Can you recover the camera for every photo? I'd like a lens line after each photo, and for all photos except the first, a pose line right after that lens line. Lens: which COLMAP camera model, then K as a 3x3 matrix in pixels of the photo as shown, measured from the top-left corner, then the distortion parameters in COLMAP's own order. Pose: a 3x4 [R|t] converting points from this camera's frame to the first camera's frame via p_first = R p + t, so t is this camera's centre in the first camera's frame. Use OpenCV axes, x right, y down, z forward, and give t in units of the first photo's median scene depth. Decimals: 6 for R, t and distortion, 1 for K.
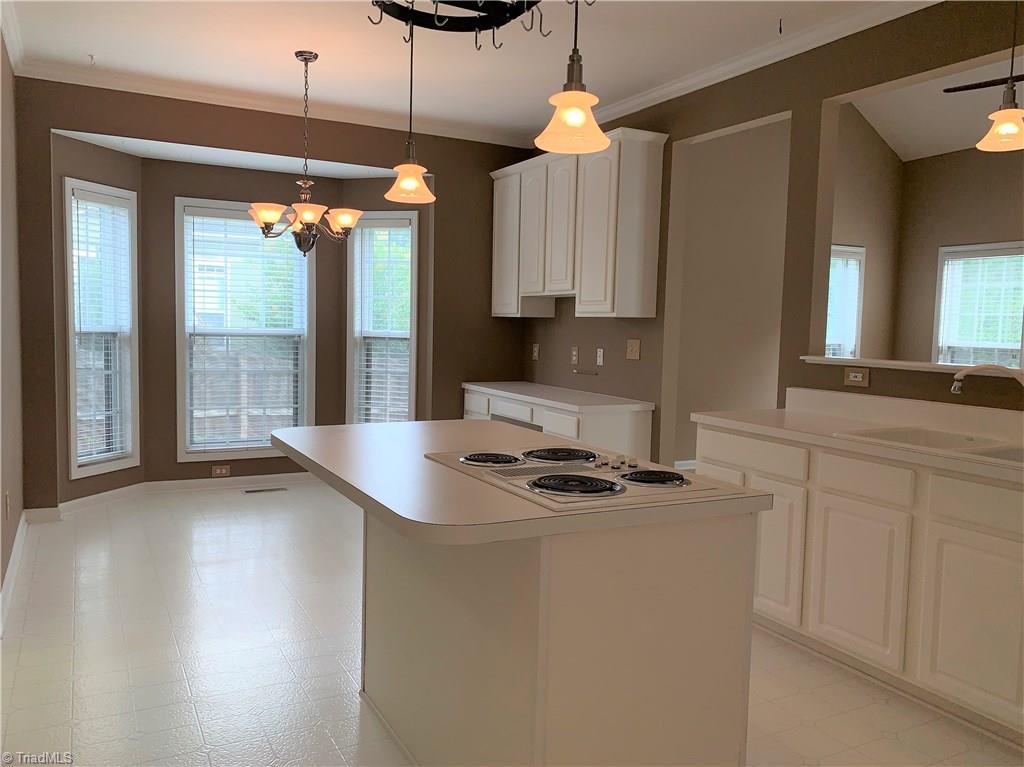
lens RADIAL K [[788.3, 0, 507.7], [0, 788.3, 390.4], [0, 0, 1]] dist [0.085900, -0.116400]
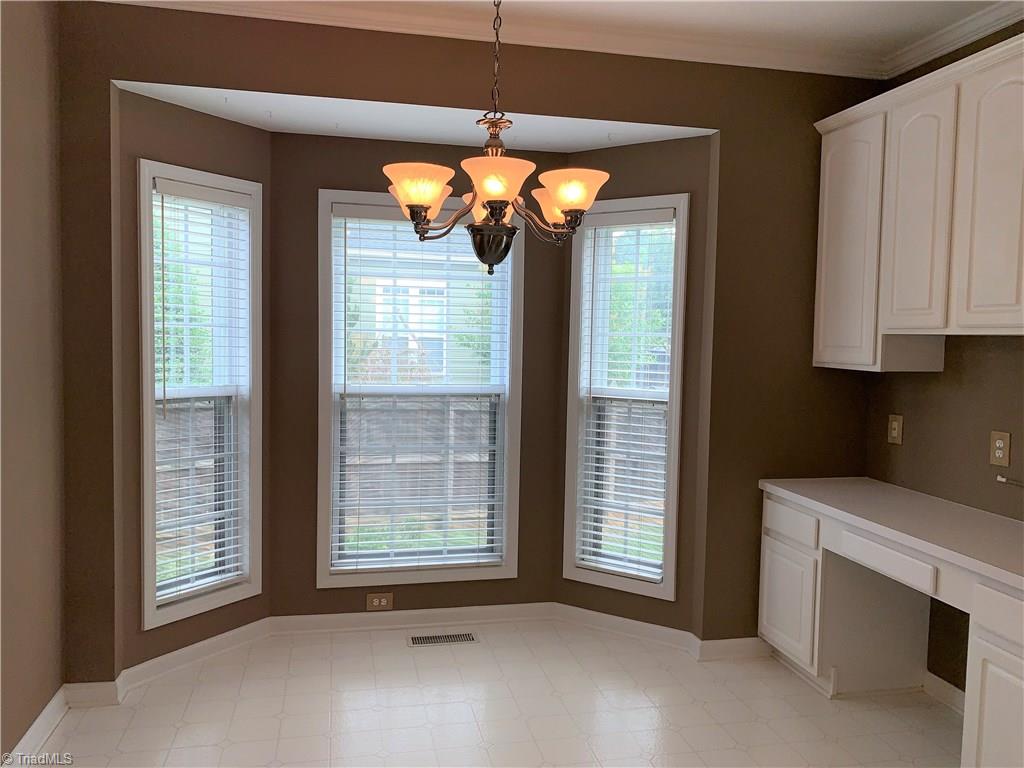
lens RADIAL K [[788.3, 0, 507.7], [0, 788.3, 390.9], [0, 0, 1]] dist [0.085900, -0.116400]
pose [[0.962478, 0.015044, -0.270942, -0.084276], [-0.020618, 0.999630, -0.017738, -0.066379], [0.270575, 0.022659, 0.962432, 0.405487]]
